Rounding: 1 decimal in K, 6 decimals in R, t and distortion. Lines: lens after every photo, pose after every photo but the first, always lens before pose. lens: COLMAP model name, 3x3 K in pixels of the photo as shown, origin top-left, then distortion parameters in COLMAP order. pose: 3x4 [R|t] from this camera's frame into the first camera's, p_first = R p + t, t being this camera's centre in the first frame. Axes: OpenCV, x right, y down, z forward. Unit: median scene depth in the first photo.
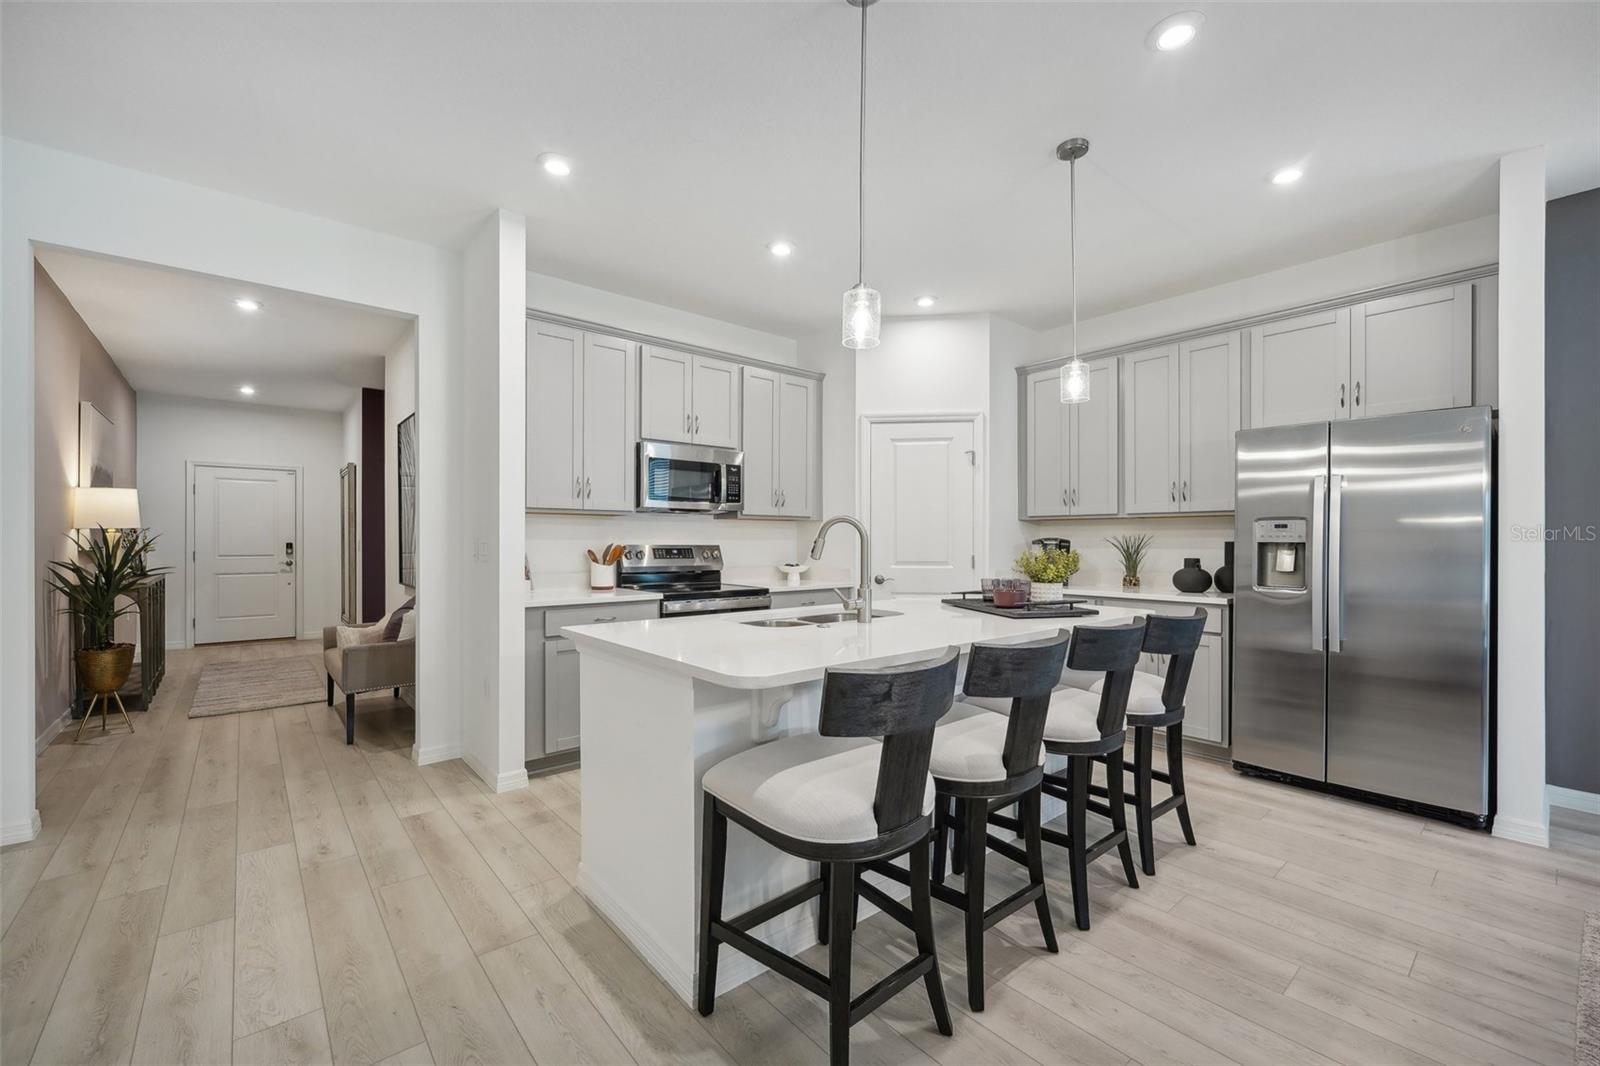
lens RADIAL K [[657.4, 0, 795.4], [0, 657.4, 541.2], [0, 0, 1]] dist [-0.002036, -0.000168]
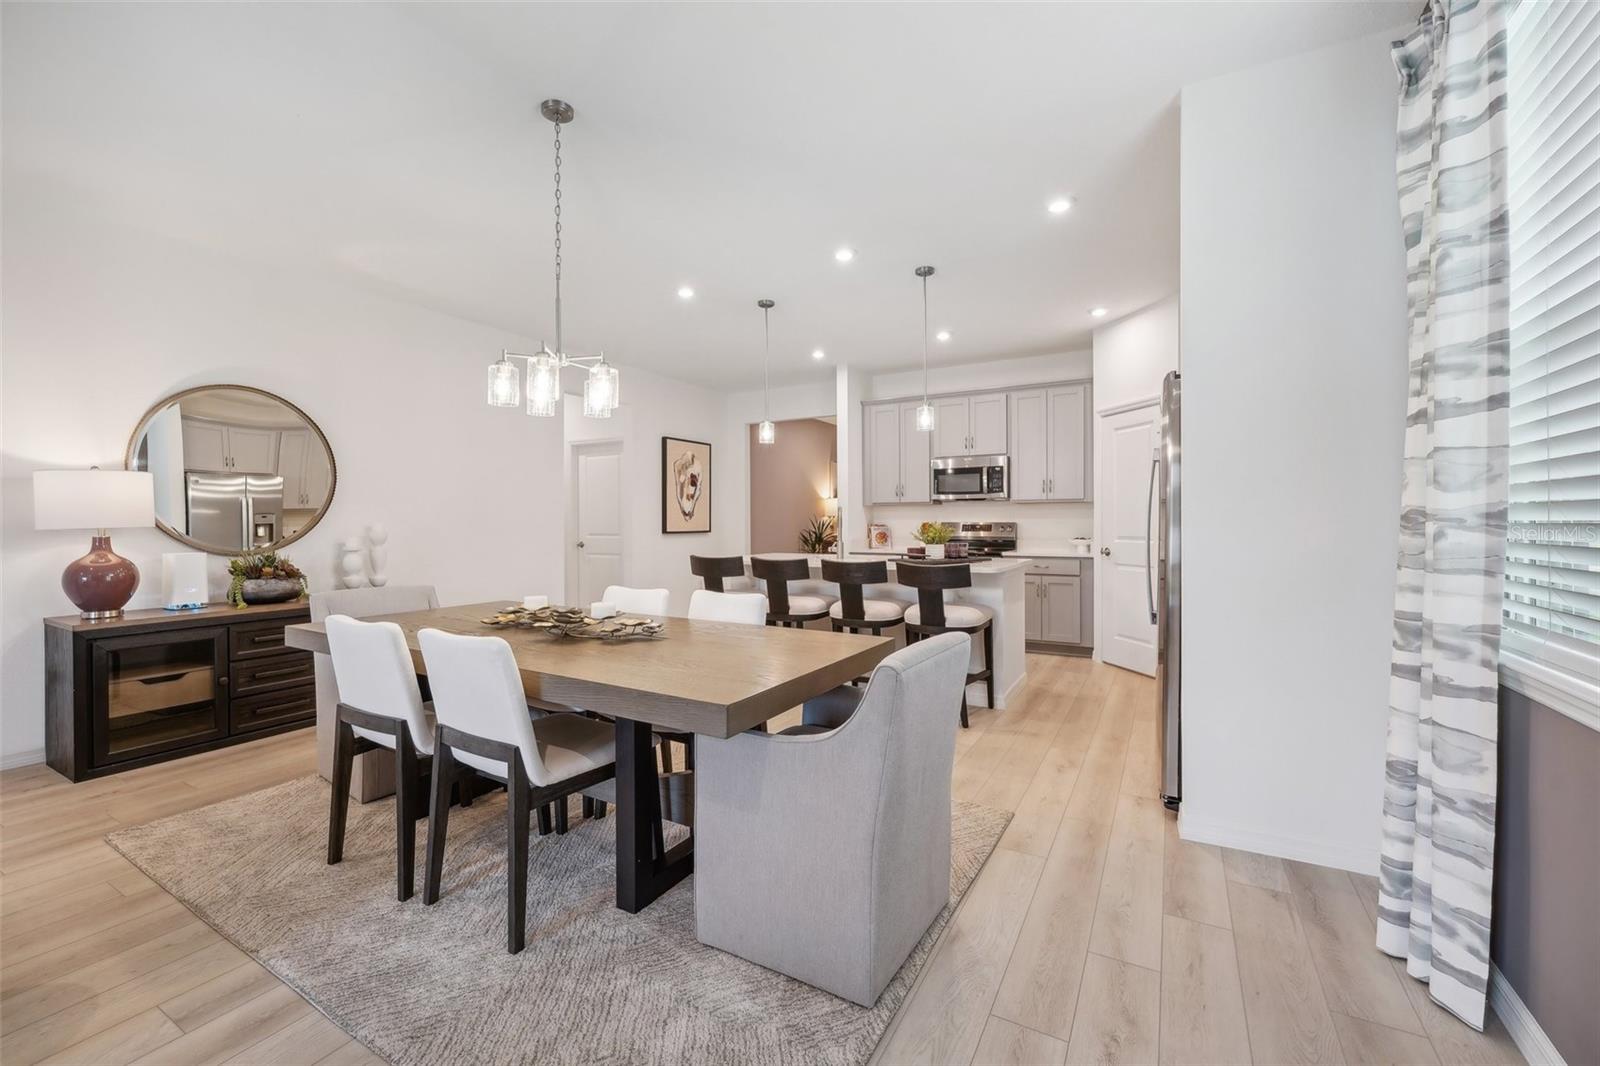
lens RADIAL K [[657.4, 0, 793.4], [0, 657.4, 525.3], [0, 0, 1]] dist [-0.002036, -0.000168]
pose [[0.340125, 0.000129, -0.940380, 1.114472], [0.002508, 0.999996, 0.001044, 0.009976], [0.940377, -0.002714, 0.340123, 0.097906]]
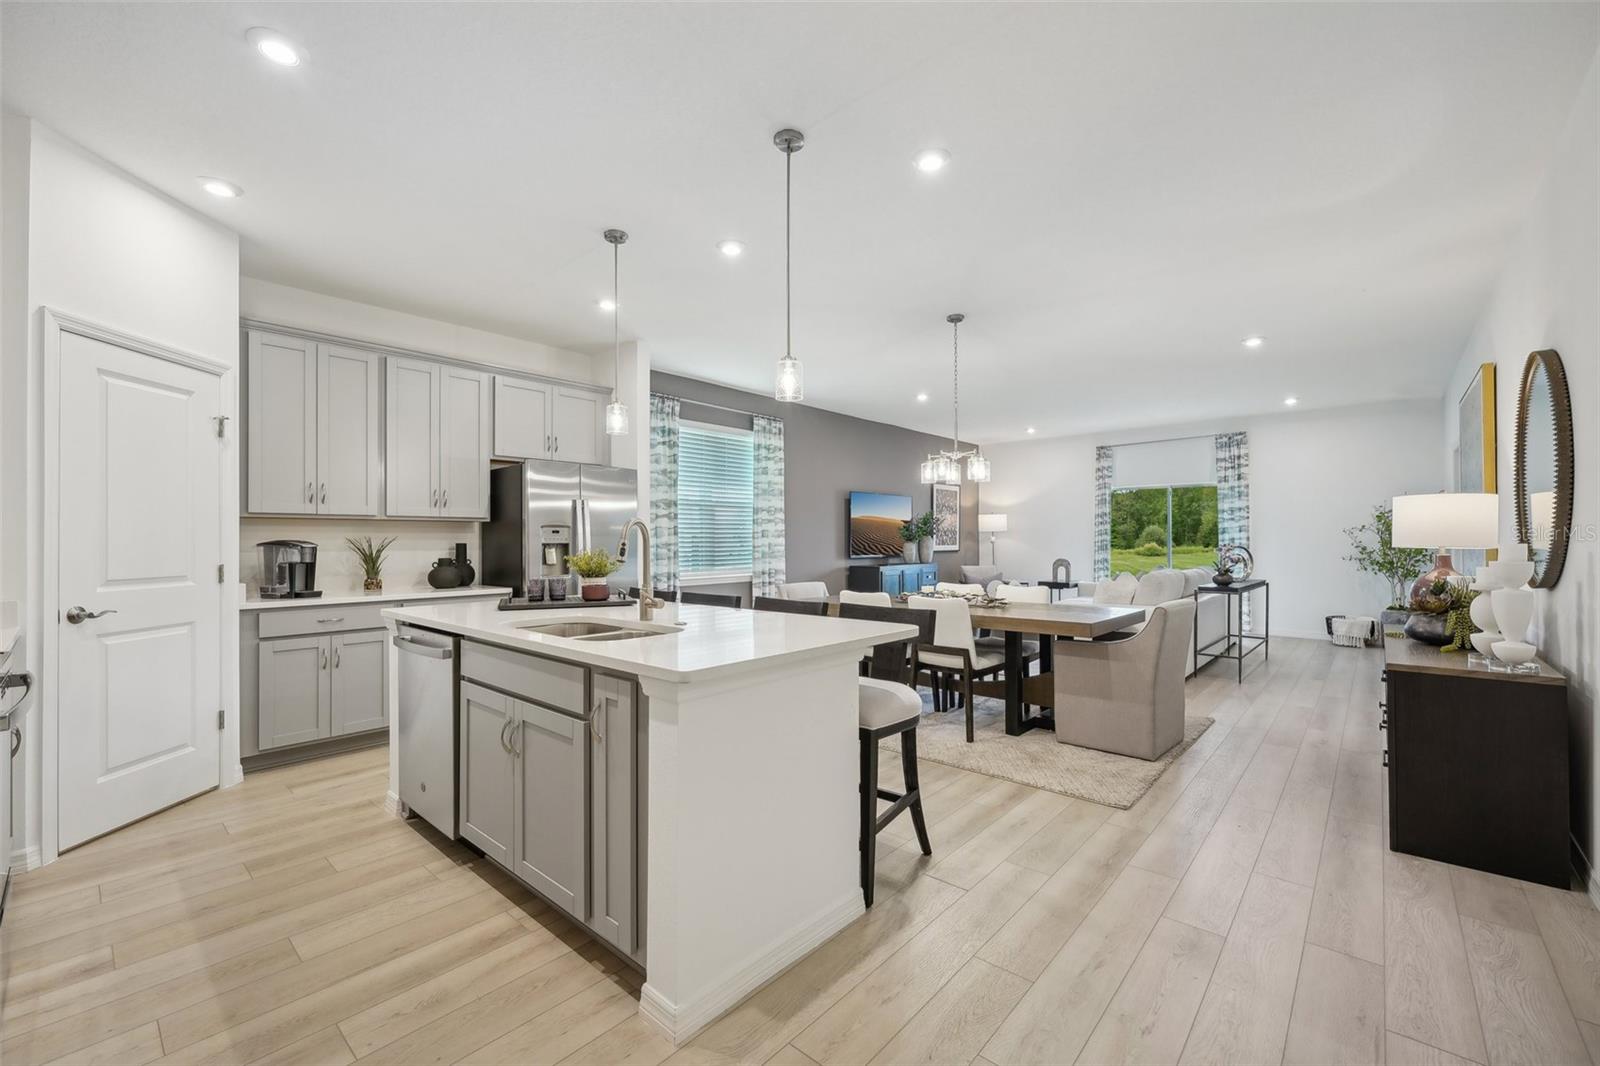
lens RADIAL K [[657.4, 0, 795.2], [0, 657.4, 534.5], [0, 0, 1]] dist [-0.002036, -0.000168]
pose [[-0.142484, 0.007521, 0.989769, -0.552100], [0.004765, 0.999965, -0.006913, -0.003668], [-0.989786, 0.003731, -0.142515, 0.518629]]
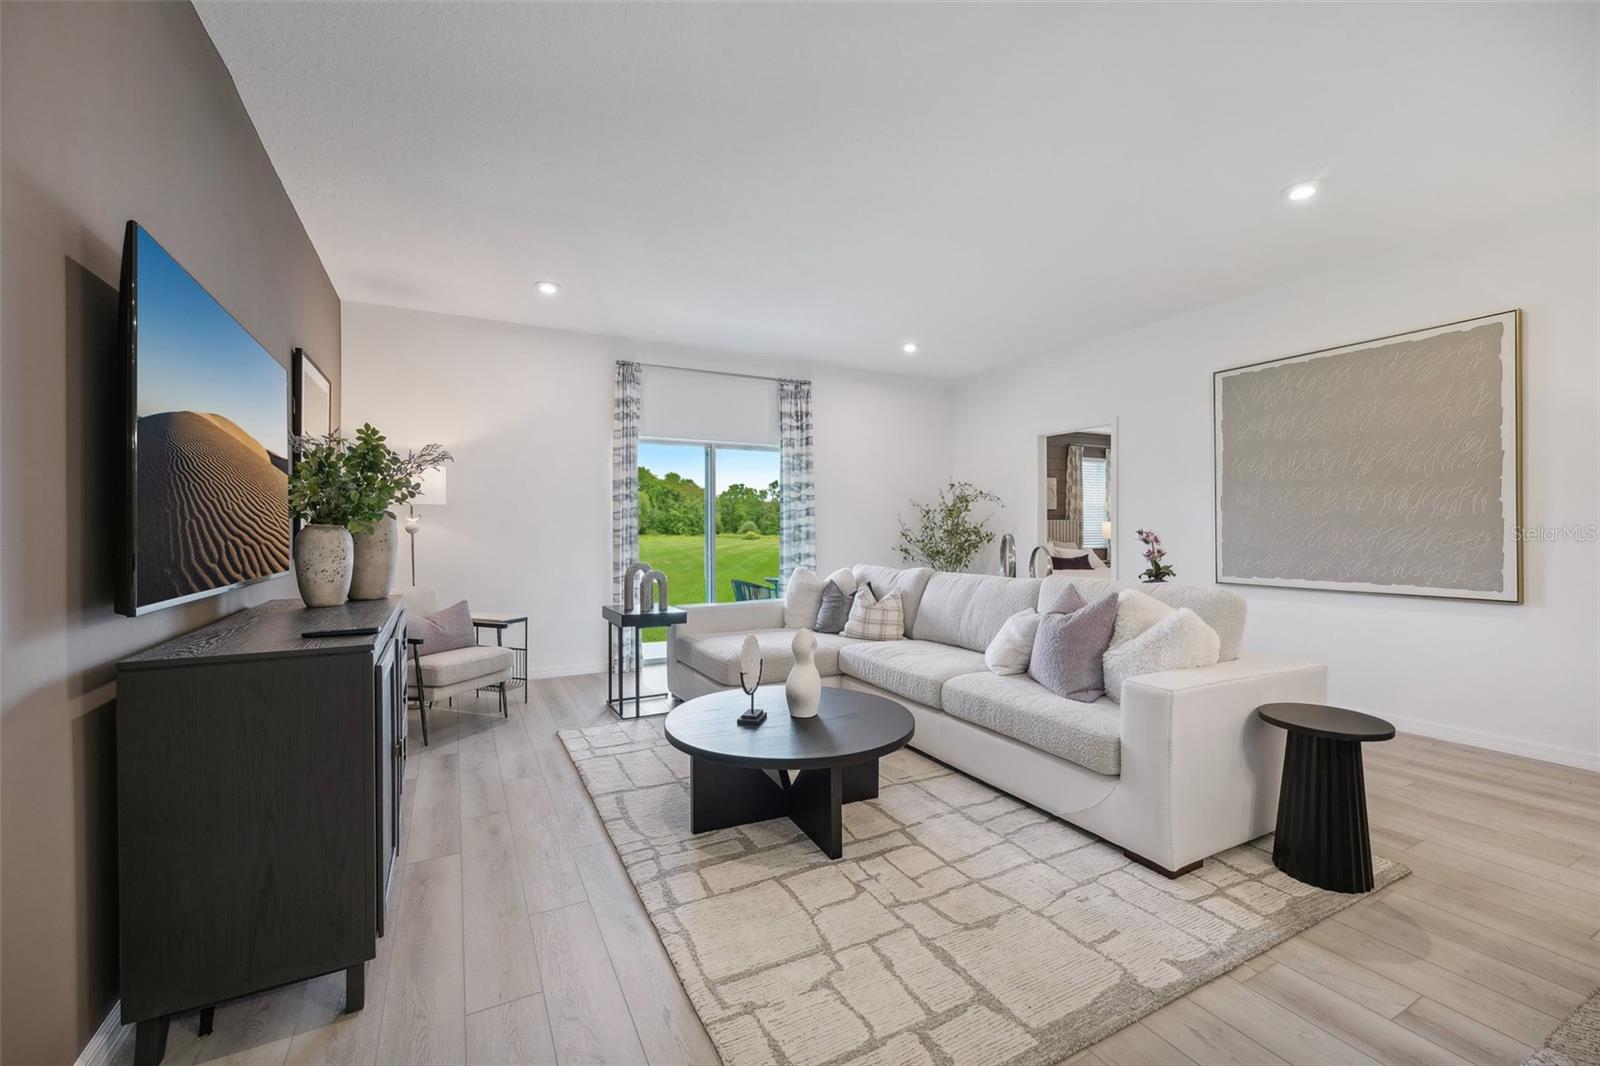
lens RADIAL K [[657.4, 0, 804.0], [0, 657.4, 534.2], [0, 0, 1]] dist [-0.002036, -0.000168]
pose [[-0.977606, -0.001258, 0.210439, 0.912924], [0.000437, 0.999968, 0.008006, 0.009169], [-0.210443, 0.007919, -0.977574, 0.334349]]
